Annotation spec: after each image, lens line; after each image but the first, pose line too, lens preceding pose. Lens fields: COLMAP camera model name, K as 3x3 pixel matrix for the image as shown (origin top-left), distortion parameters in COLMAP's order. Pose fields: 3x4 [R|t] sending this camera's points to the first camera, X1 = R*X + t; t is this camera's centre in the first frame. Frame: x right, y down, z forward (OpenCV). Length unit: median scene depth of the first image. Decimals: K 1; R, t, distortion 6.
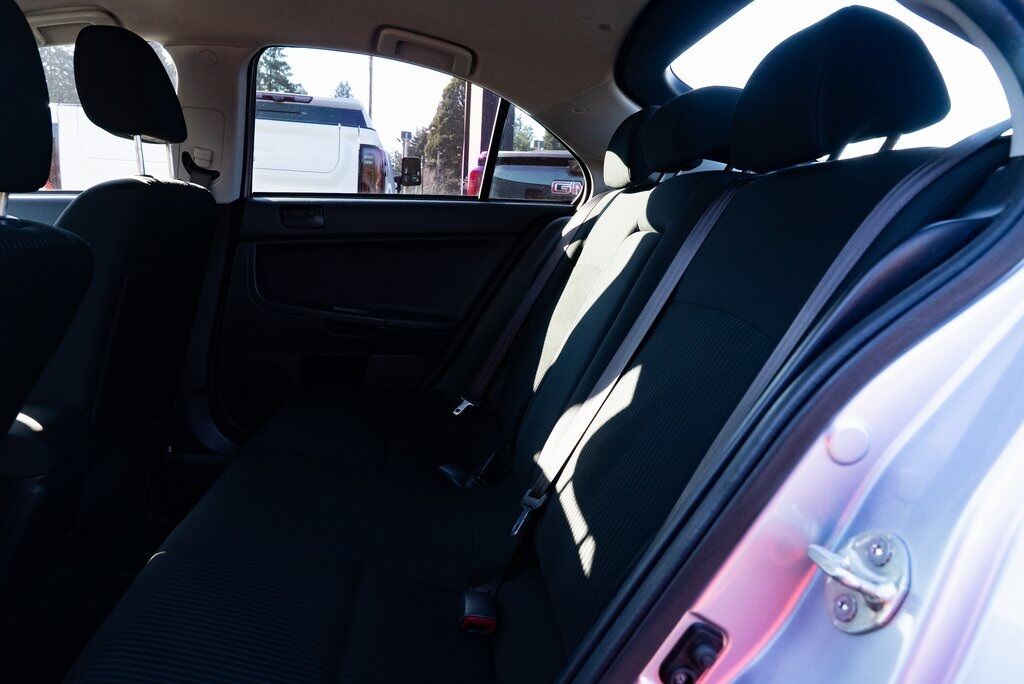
lens RADIAL K [[694.1, 0, 512.0], [0, 694.1, 342.0], [0, 0, 1]] dist [-0.031208, 0.016344]
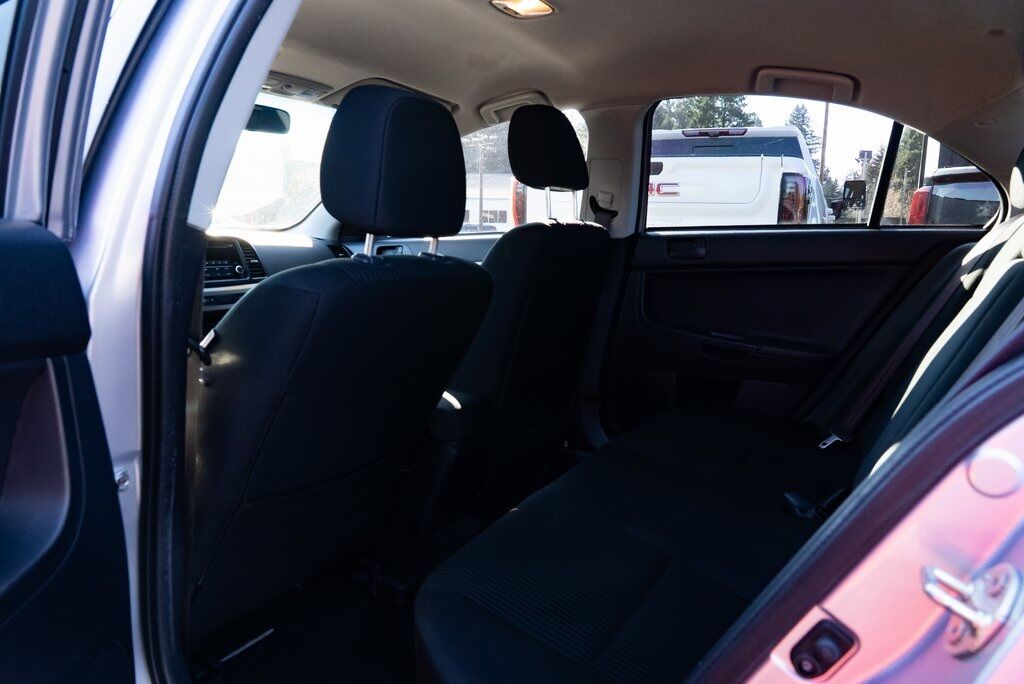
lens RADIAL K [[694.1, 0, 512.0], [0, 694.1, 342.0], [0, 0, 1]] dist [-0.031208, 0.016344]
pose [[0.817627, 0.055677, -0.573050, 0.109482], [-0.079023, 0.996746, -0.015908, 0.006203], [0.570300, 0.058291, 0.819366, -0.048002]]
